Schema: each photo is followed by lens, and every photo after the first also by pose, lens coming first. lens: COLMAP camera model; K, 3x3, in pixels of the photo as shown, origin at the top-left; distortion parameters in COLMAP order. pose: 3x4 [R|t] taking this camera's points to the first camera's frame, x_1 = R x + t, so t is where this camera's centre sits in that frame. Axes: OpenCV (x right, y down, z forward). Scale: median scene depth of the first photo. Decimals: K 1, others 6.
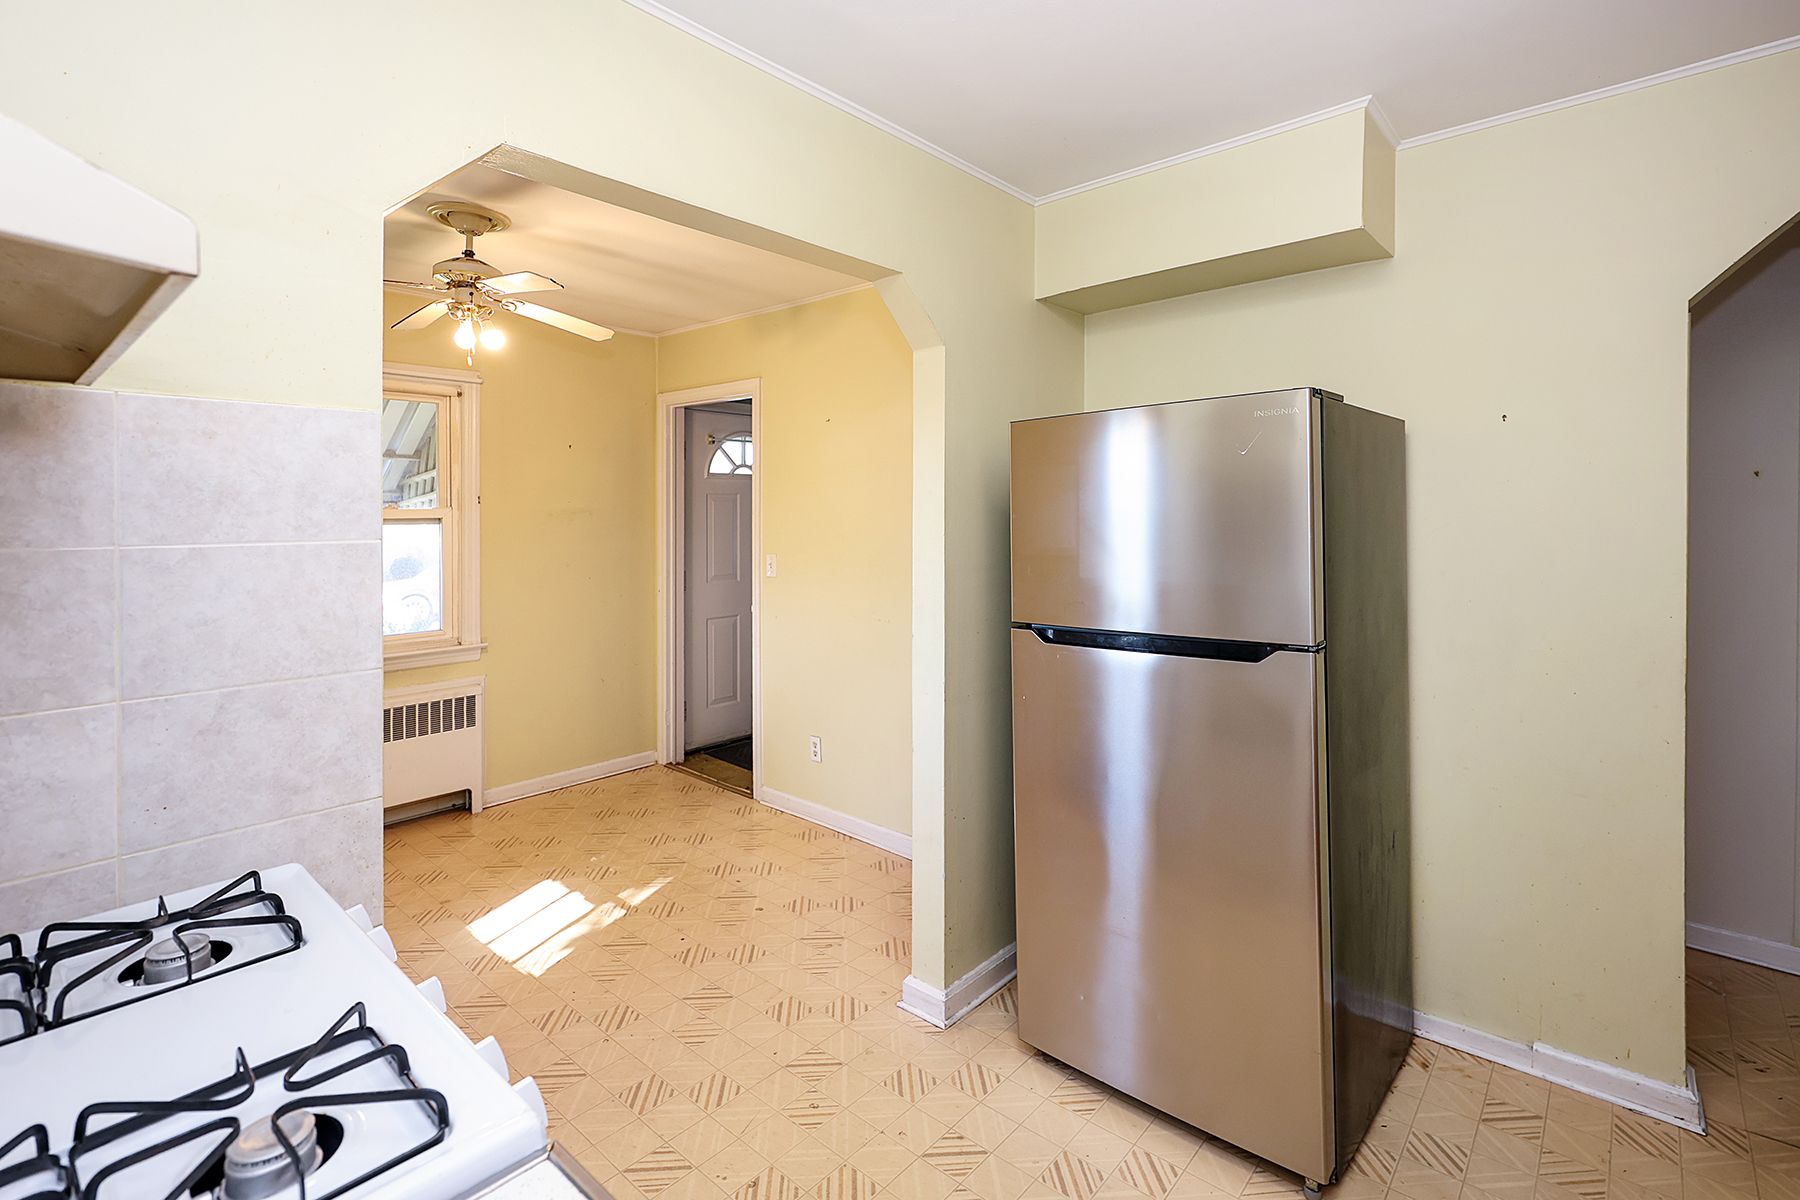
lens RADIAL K [[865.5, 0, 908.0], [0, 865.5, 525.2], [0, 0, 1]] dist [-0.001236, 0.000118]
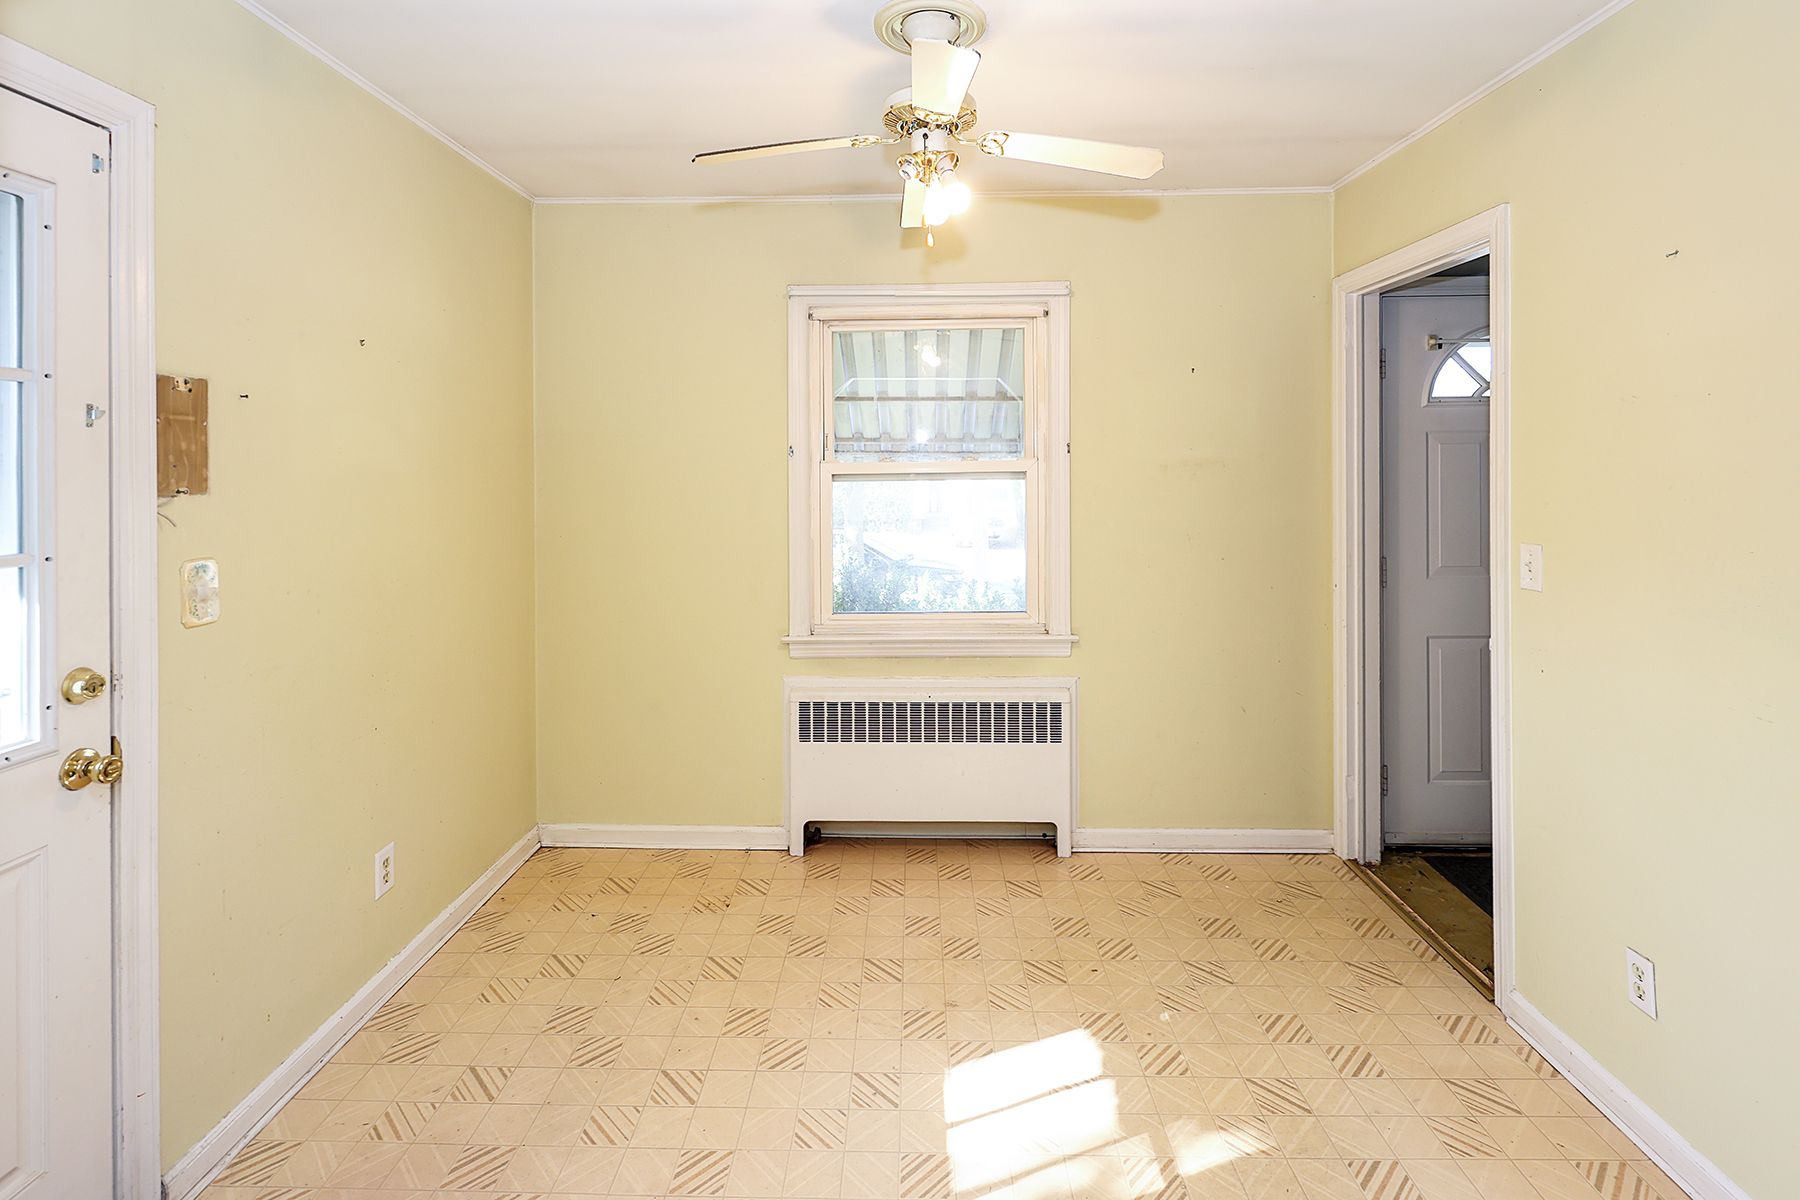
lens RADIAL K [[865.6, 0, 880.8], [0, 865.6, 468.8], [0, 0, 1]] dist [-0.001246, 0.000068]
pose [[0.640623, -0.000778, -0.767855, -0.013468], [-0.005201, 0.999972, -0.005352, -0.005757], [0.767838, 0.007423, 0.640601, 0.378931]]
